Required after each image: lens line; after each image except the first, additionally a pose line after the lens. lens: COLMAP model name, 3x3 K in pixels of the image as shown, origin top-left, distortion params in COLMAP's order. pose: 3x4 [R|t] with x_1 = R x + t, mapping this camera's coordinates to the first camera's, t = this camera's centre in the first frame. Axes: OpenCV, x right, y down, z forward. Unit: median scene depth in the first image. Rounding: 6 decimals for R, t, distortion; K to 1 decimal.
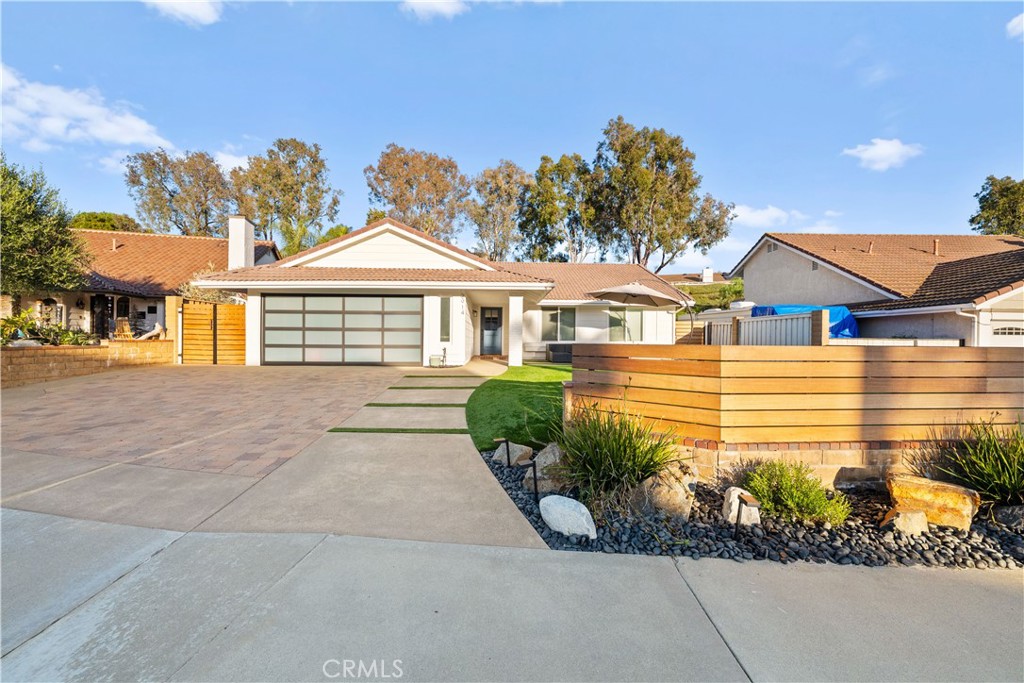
lens RADIAL K [[406.3, 0, 515.0], [0, 406.3, 345.5], [0, 0, 1]] dist [-0.000353, -0.000195]
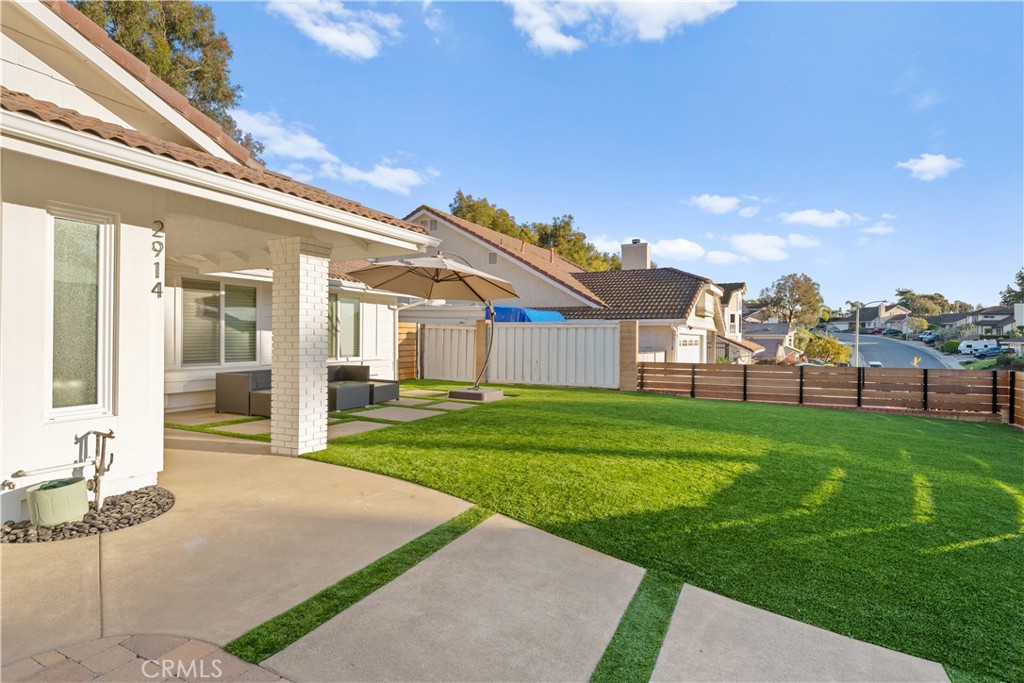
lens RADIAL K [[546.2, 0, 505.9], [0, 546.2, 340.8], [0, 0, 1]] dist [0.004423, -0.002402]
pose [[0.469653, -0.008505, 0.882810, -0.205033], [0.006206, 0.999961, 0.006332, -0.029134], [-0.882829, 0.002504, 0.469688, 0.378962]]
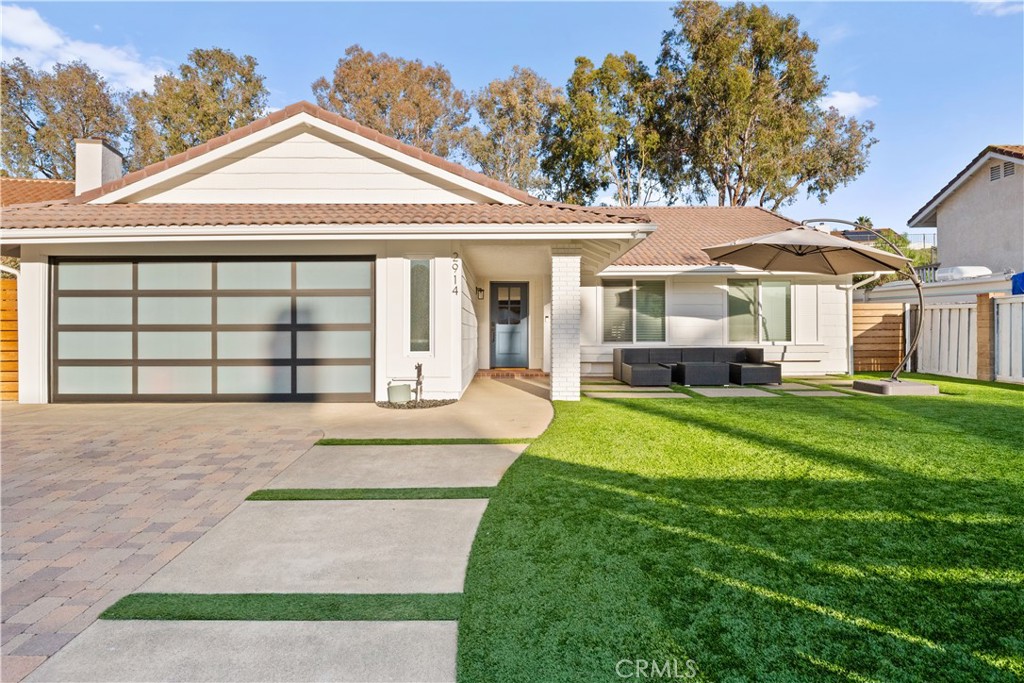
lens RADIAL K [[546.2, 0, 514.8], [0, 546.2, 336.0], [0, 0, 1]] dist [0.004423, -0.002402]
pose [[0.999469, -0.009687, -0.031114, -0.023381], [0.009530, 0.999941, -0.005177, -0.013868], [0.031162, 0.004877, 0.999502, 0.212075]]
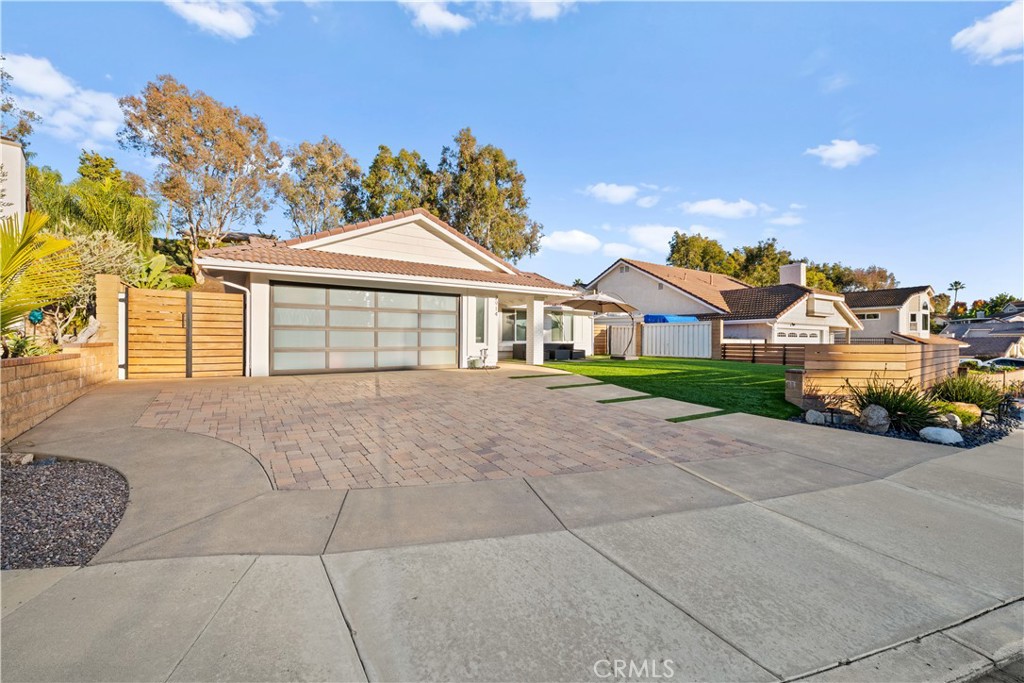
lens RADIAL K [[406.3, 0, 508.2], [0, 406.3, 351.8], [0, 0, 1]] dist [-0.000353, -0.000195]
pose [[0.846534, -0.019442, 0.531980, -0.391107], [0.009339, 0.999721, 0.021676, -0.004752], [-0.532253, -0.013381, 0.846479, 0.072024]]
